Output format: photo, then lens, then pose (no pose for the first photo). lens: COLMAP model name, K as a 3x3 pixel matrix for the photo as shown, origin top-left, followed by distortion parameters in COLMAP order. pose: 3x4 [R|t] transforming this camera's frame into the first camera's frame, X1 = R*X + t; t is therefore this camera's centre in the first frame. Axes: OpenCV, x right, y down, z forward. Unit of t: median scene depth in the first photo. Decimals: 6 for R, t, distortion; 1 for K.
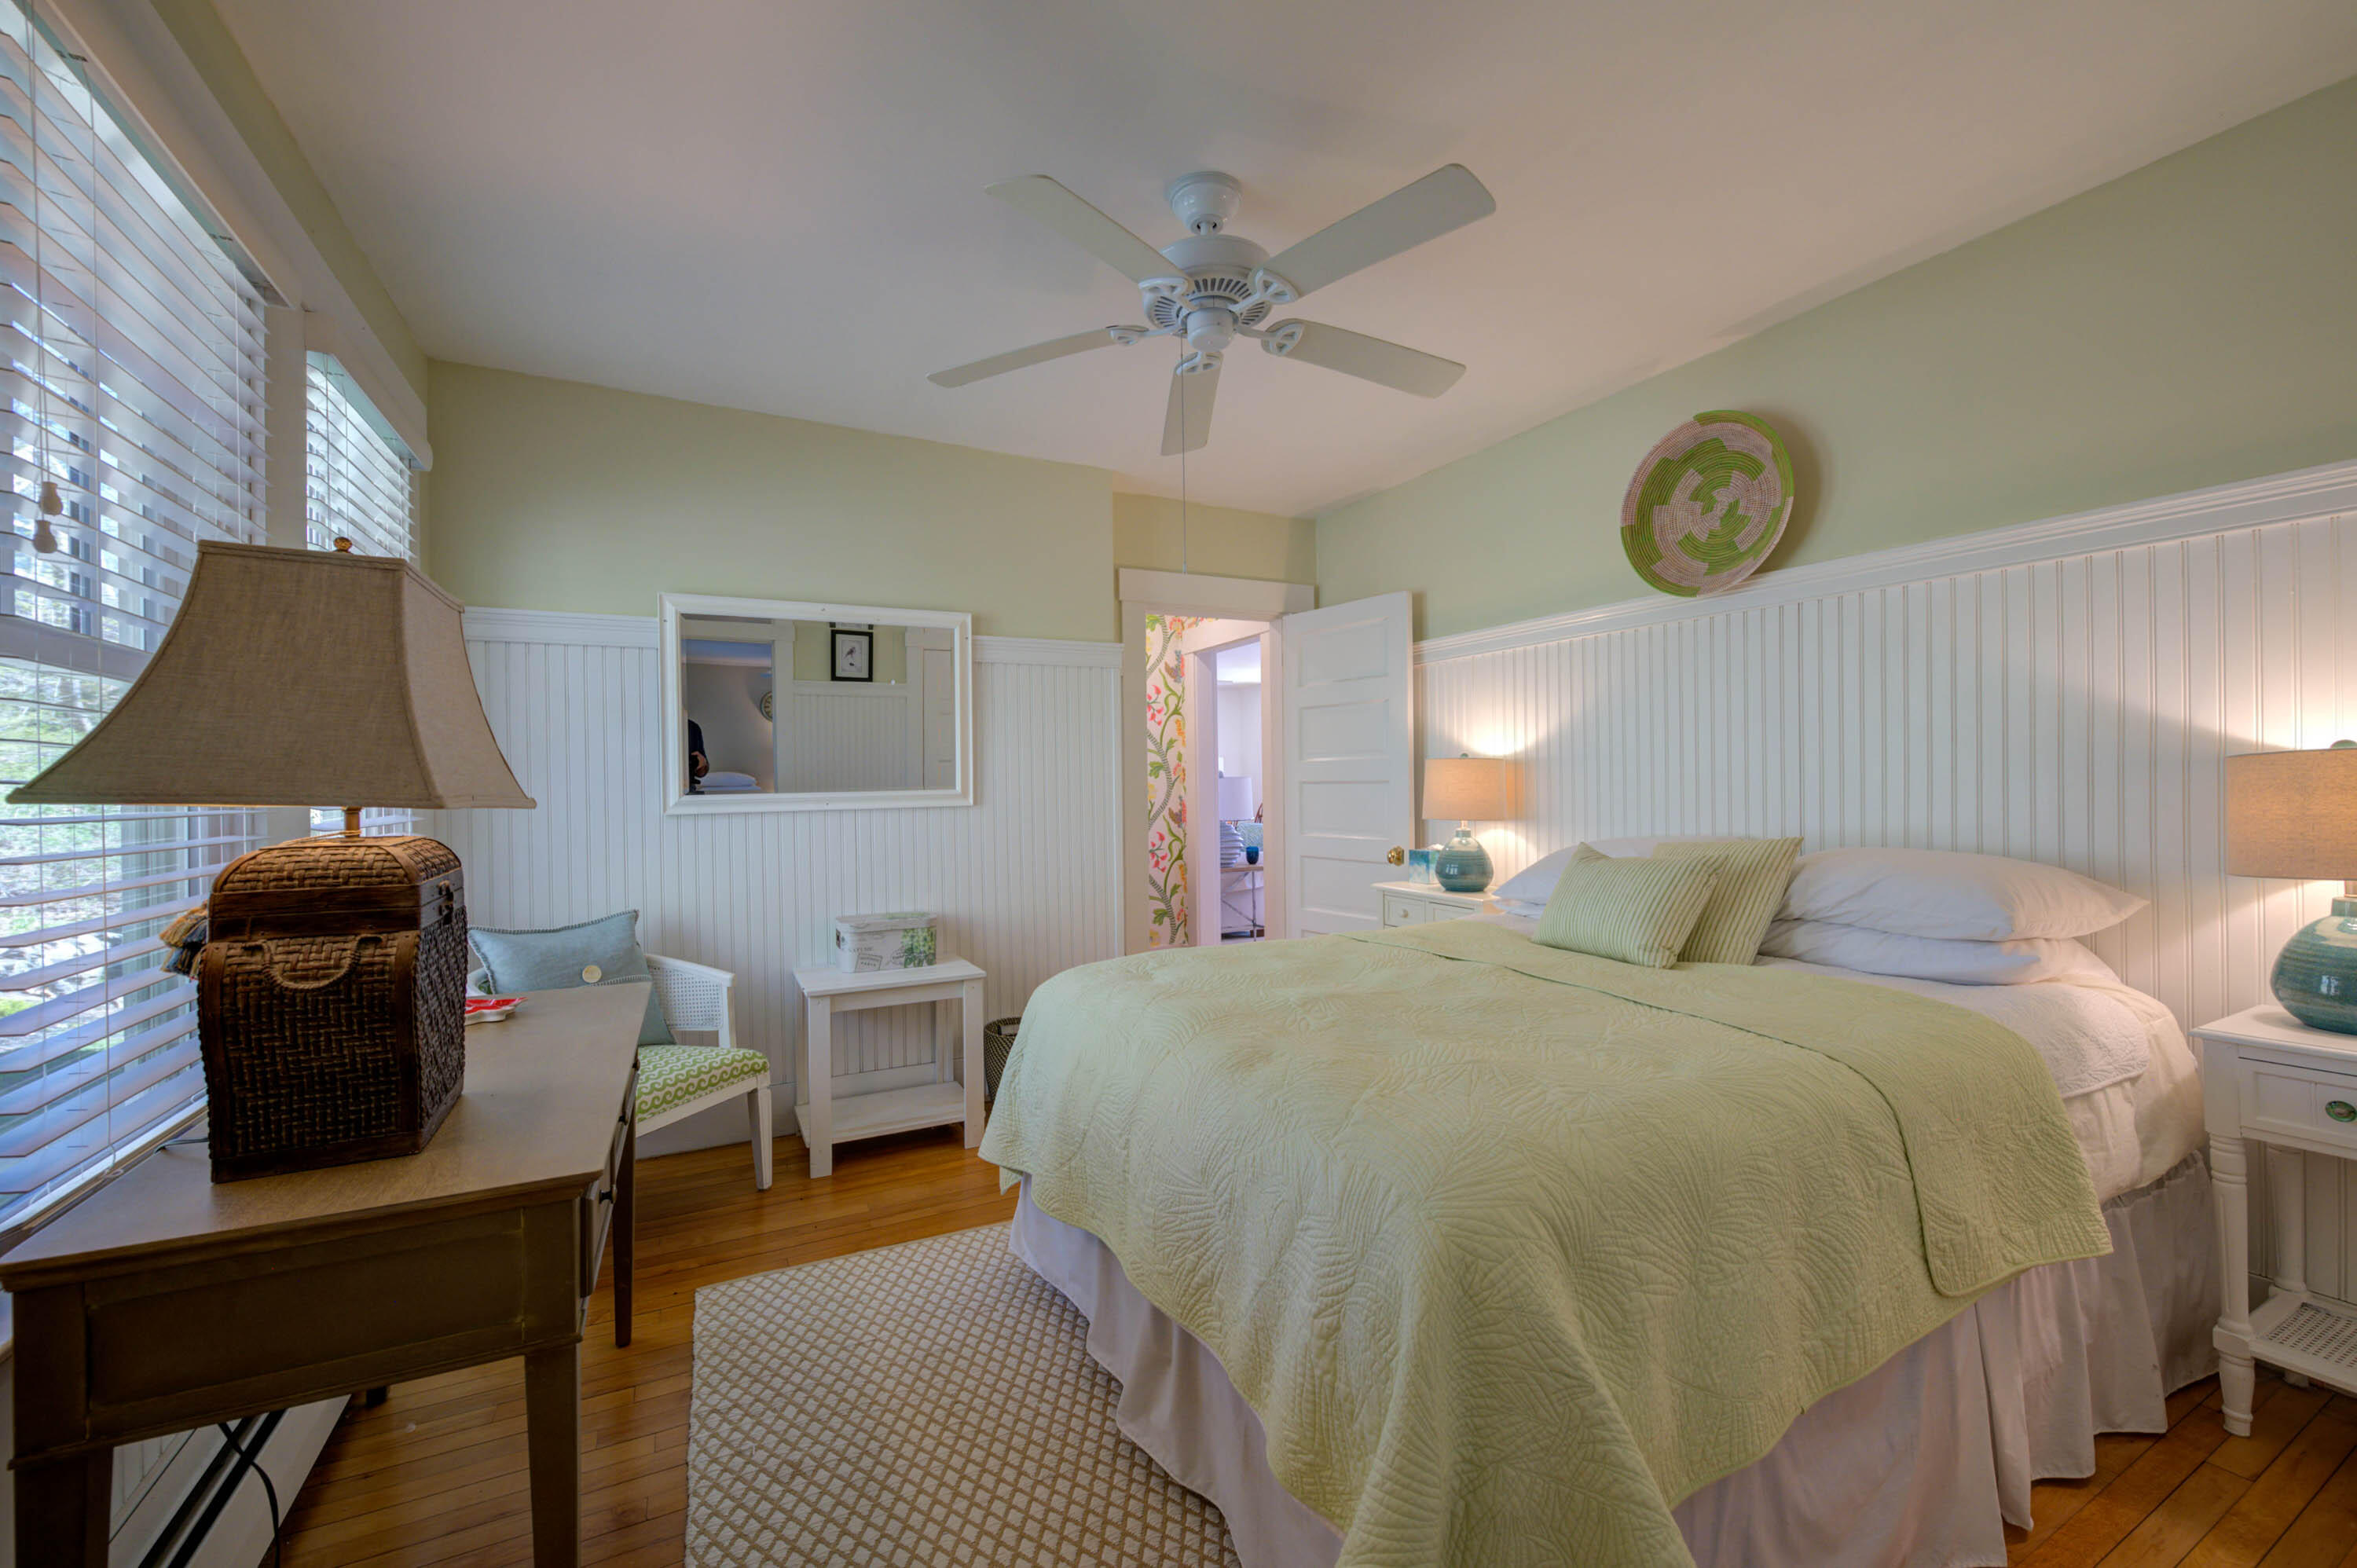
lens RADIAL K [[932.8, 0, 1178.7], [0, 932.8, 786.2], [0, 0, 1]] dist [-0.000567, -0.000713]
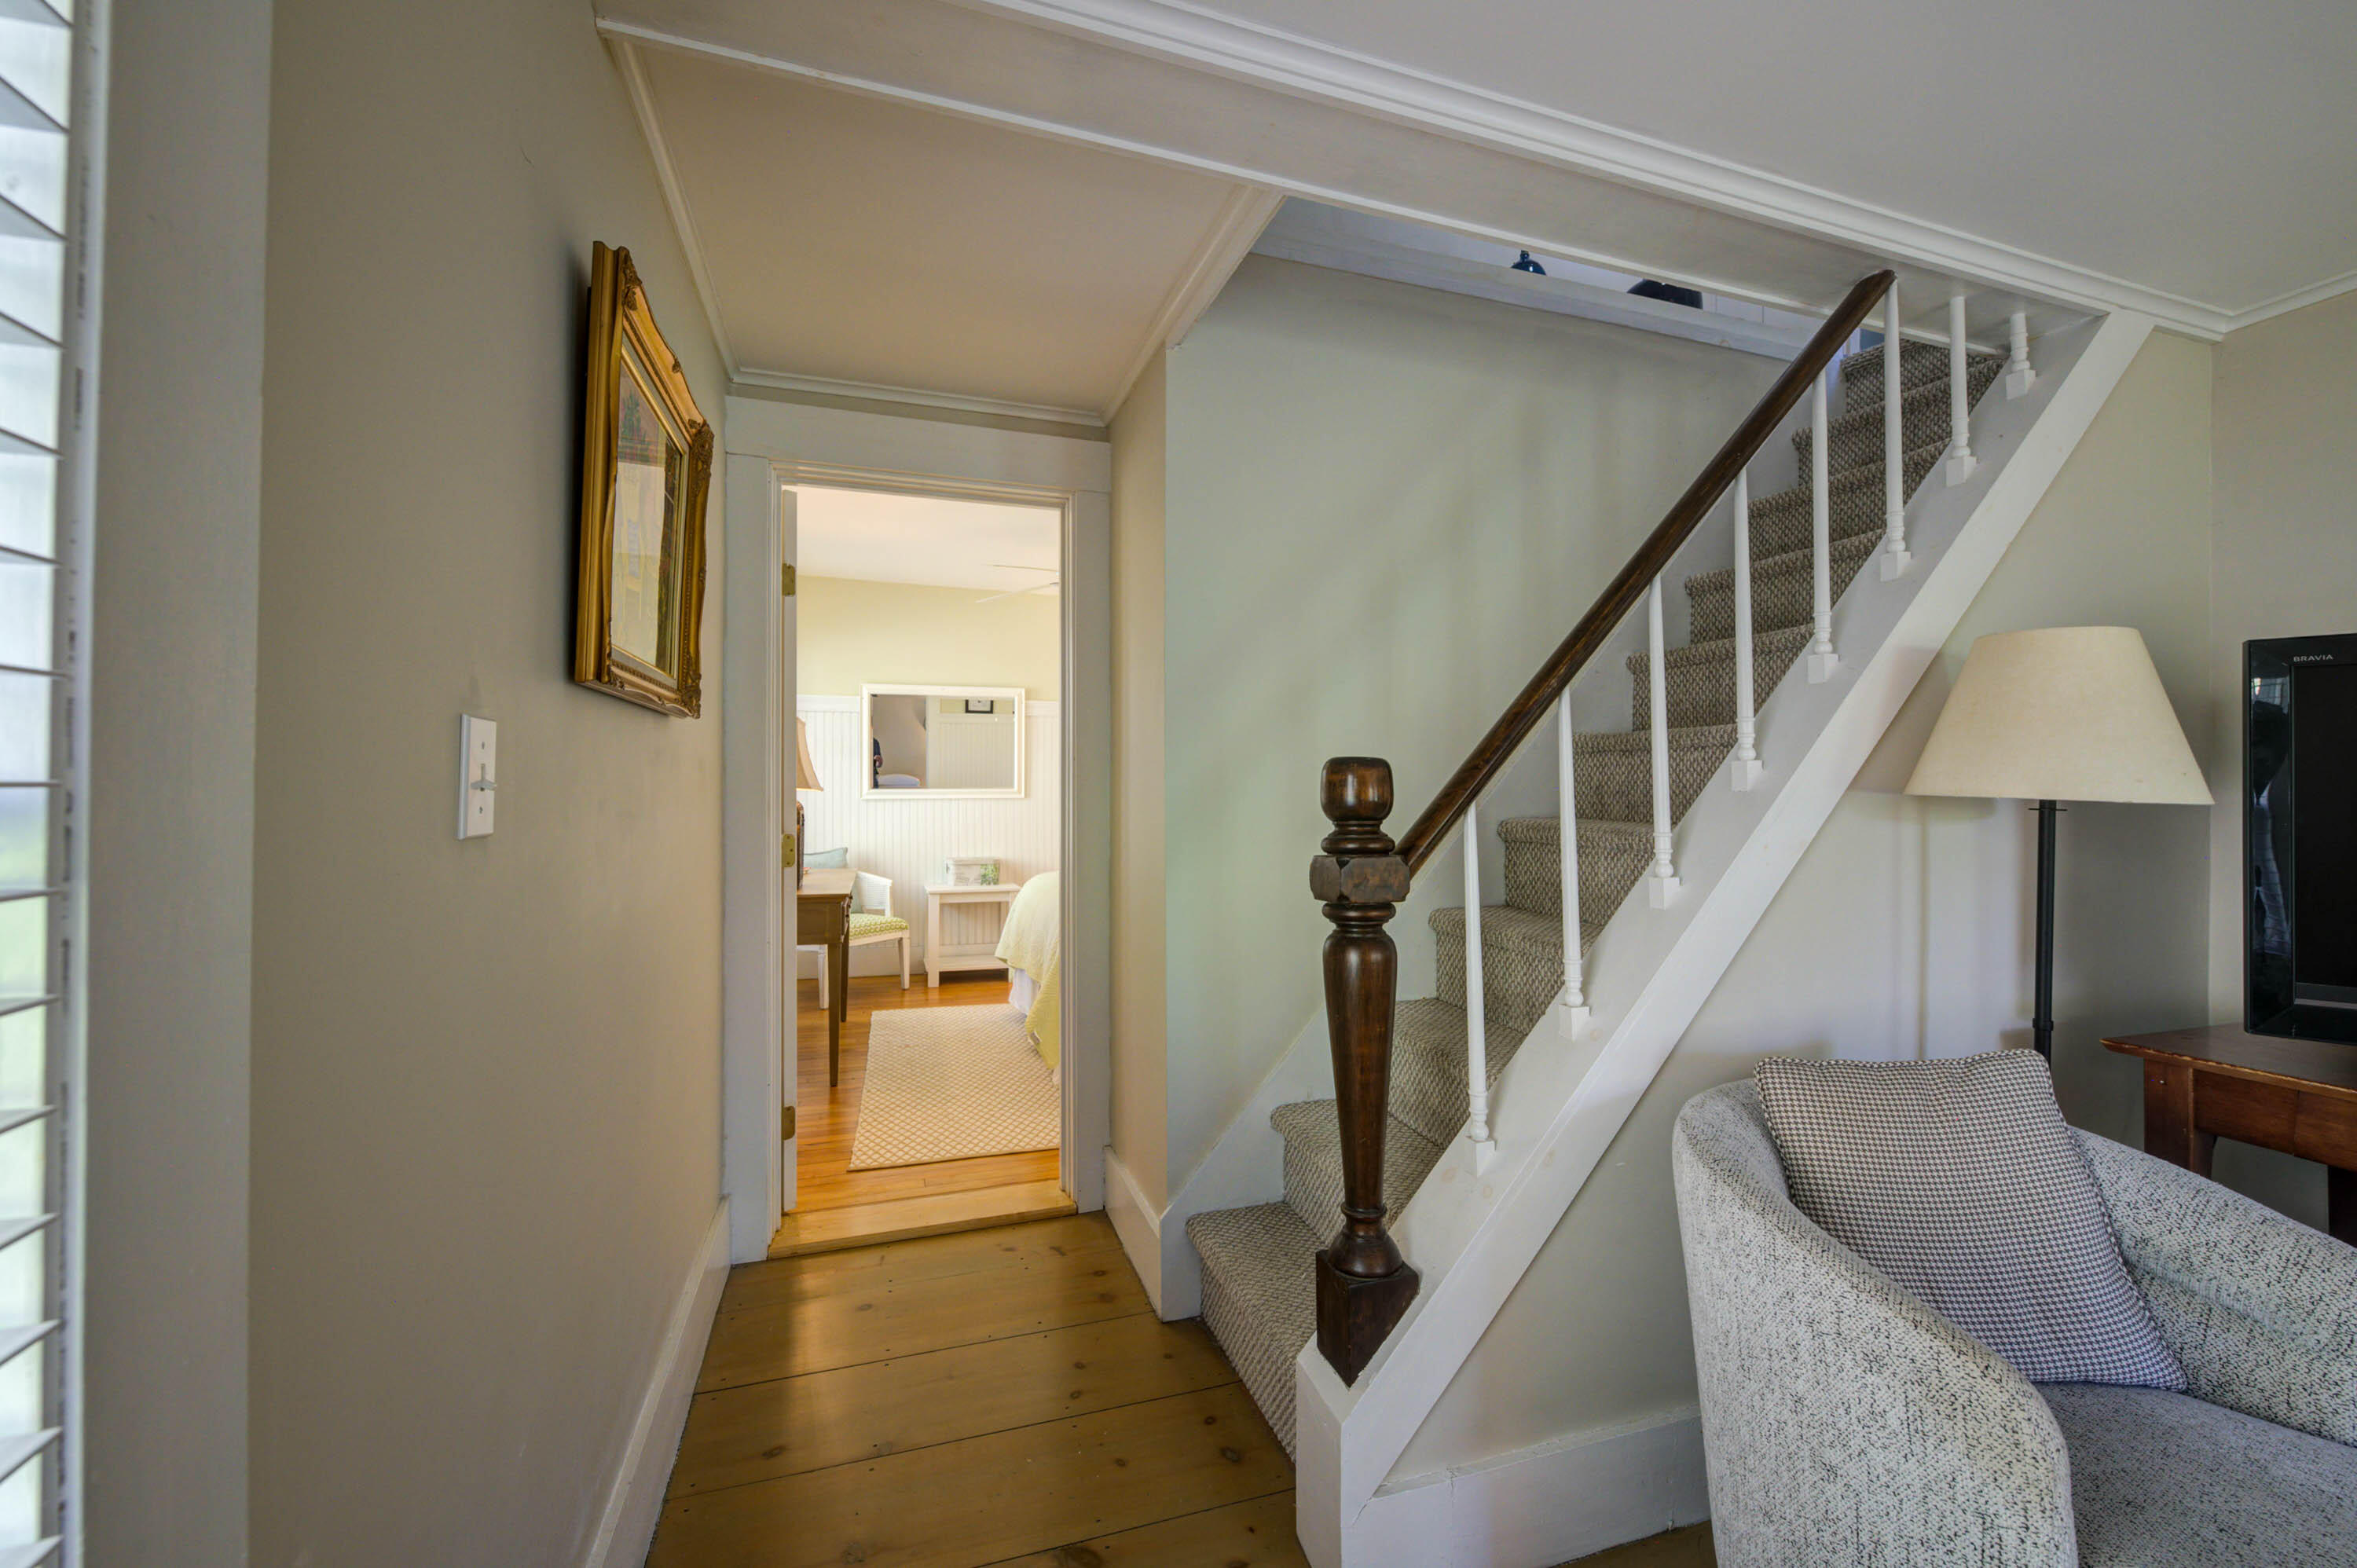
lens RADIAL K [[932.8, 0, 1175.6], [0, 932.8, 783.9], [0, 0, 1]] dist [-0.000567, -0.000713]
pose [[0.985718, 0.016894, -0.167552, 0.416026], [-0.017781, 0.999835, -0.003794, -0.004773], [0.167460, 0.006719, 0.985856, -0.799862]]
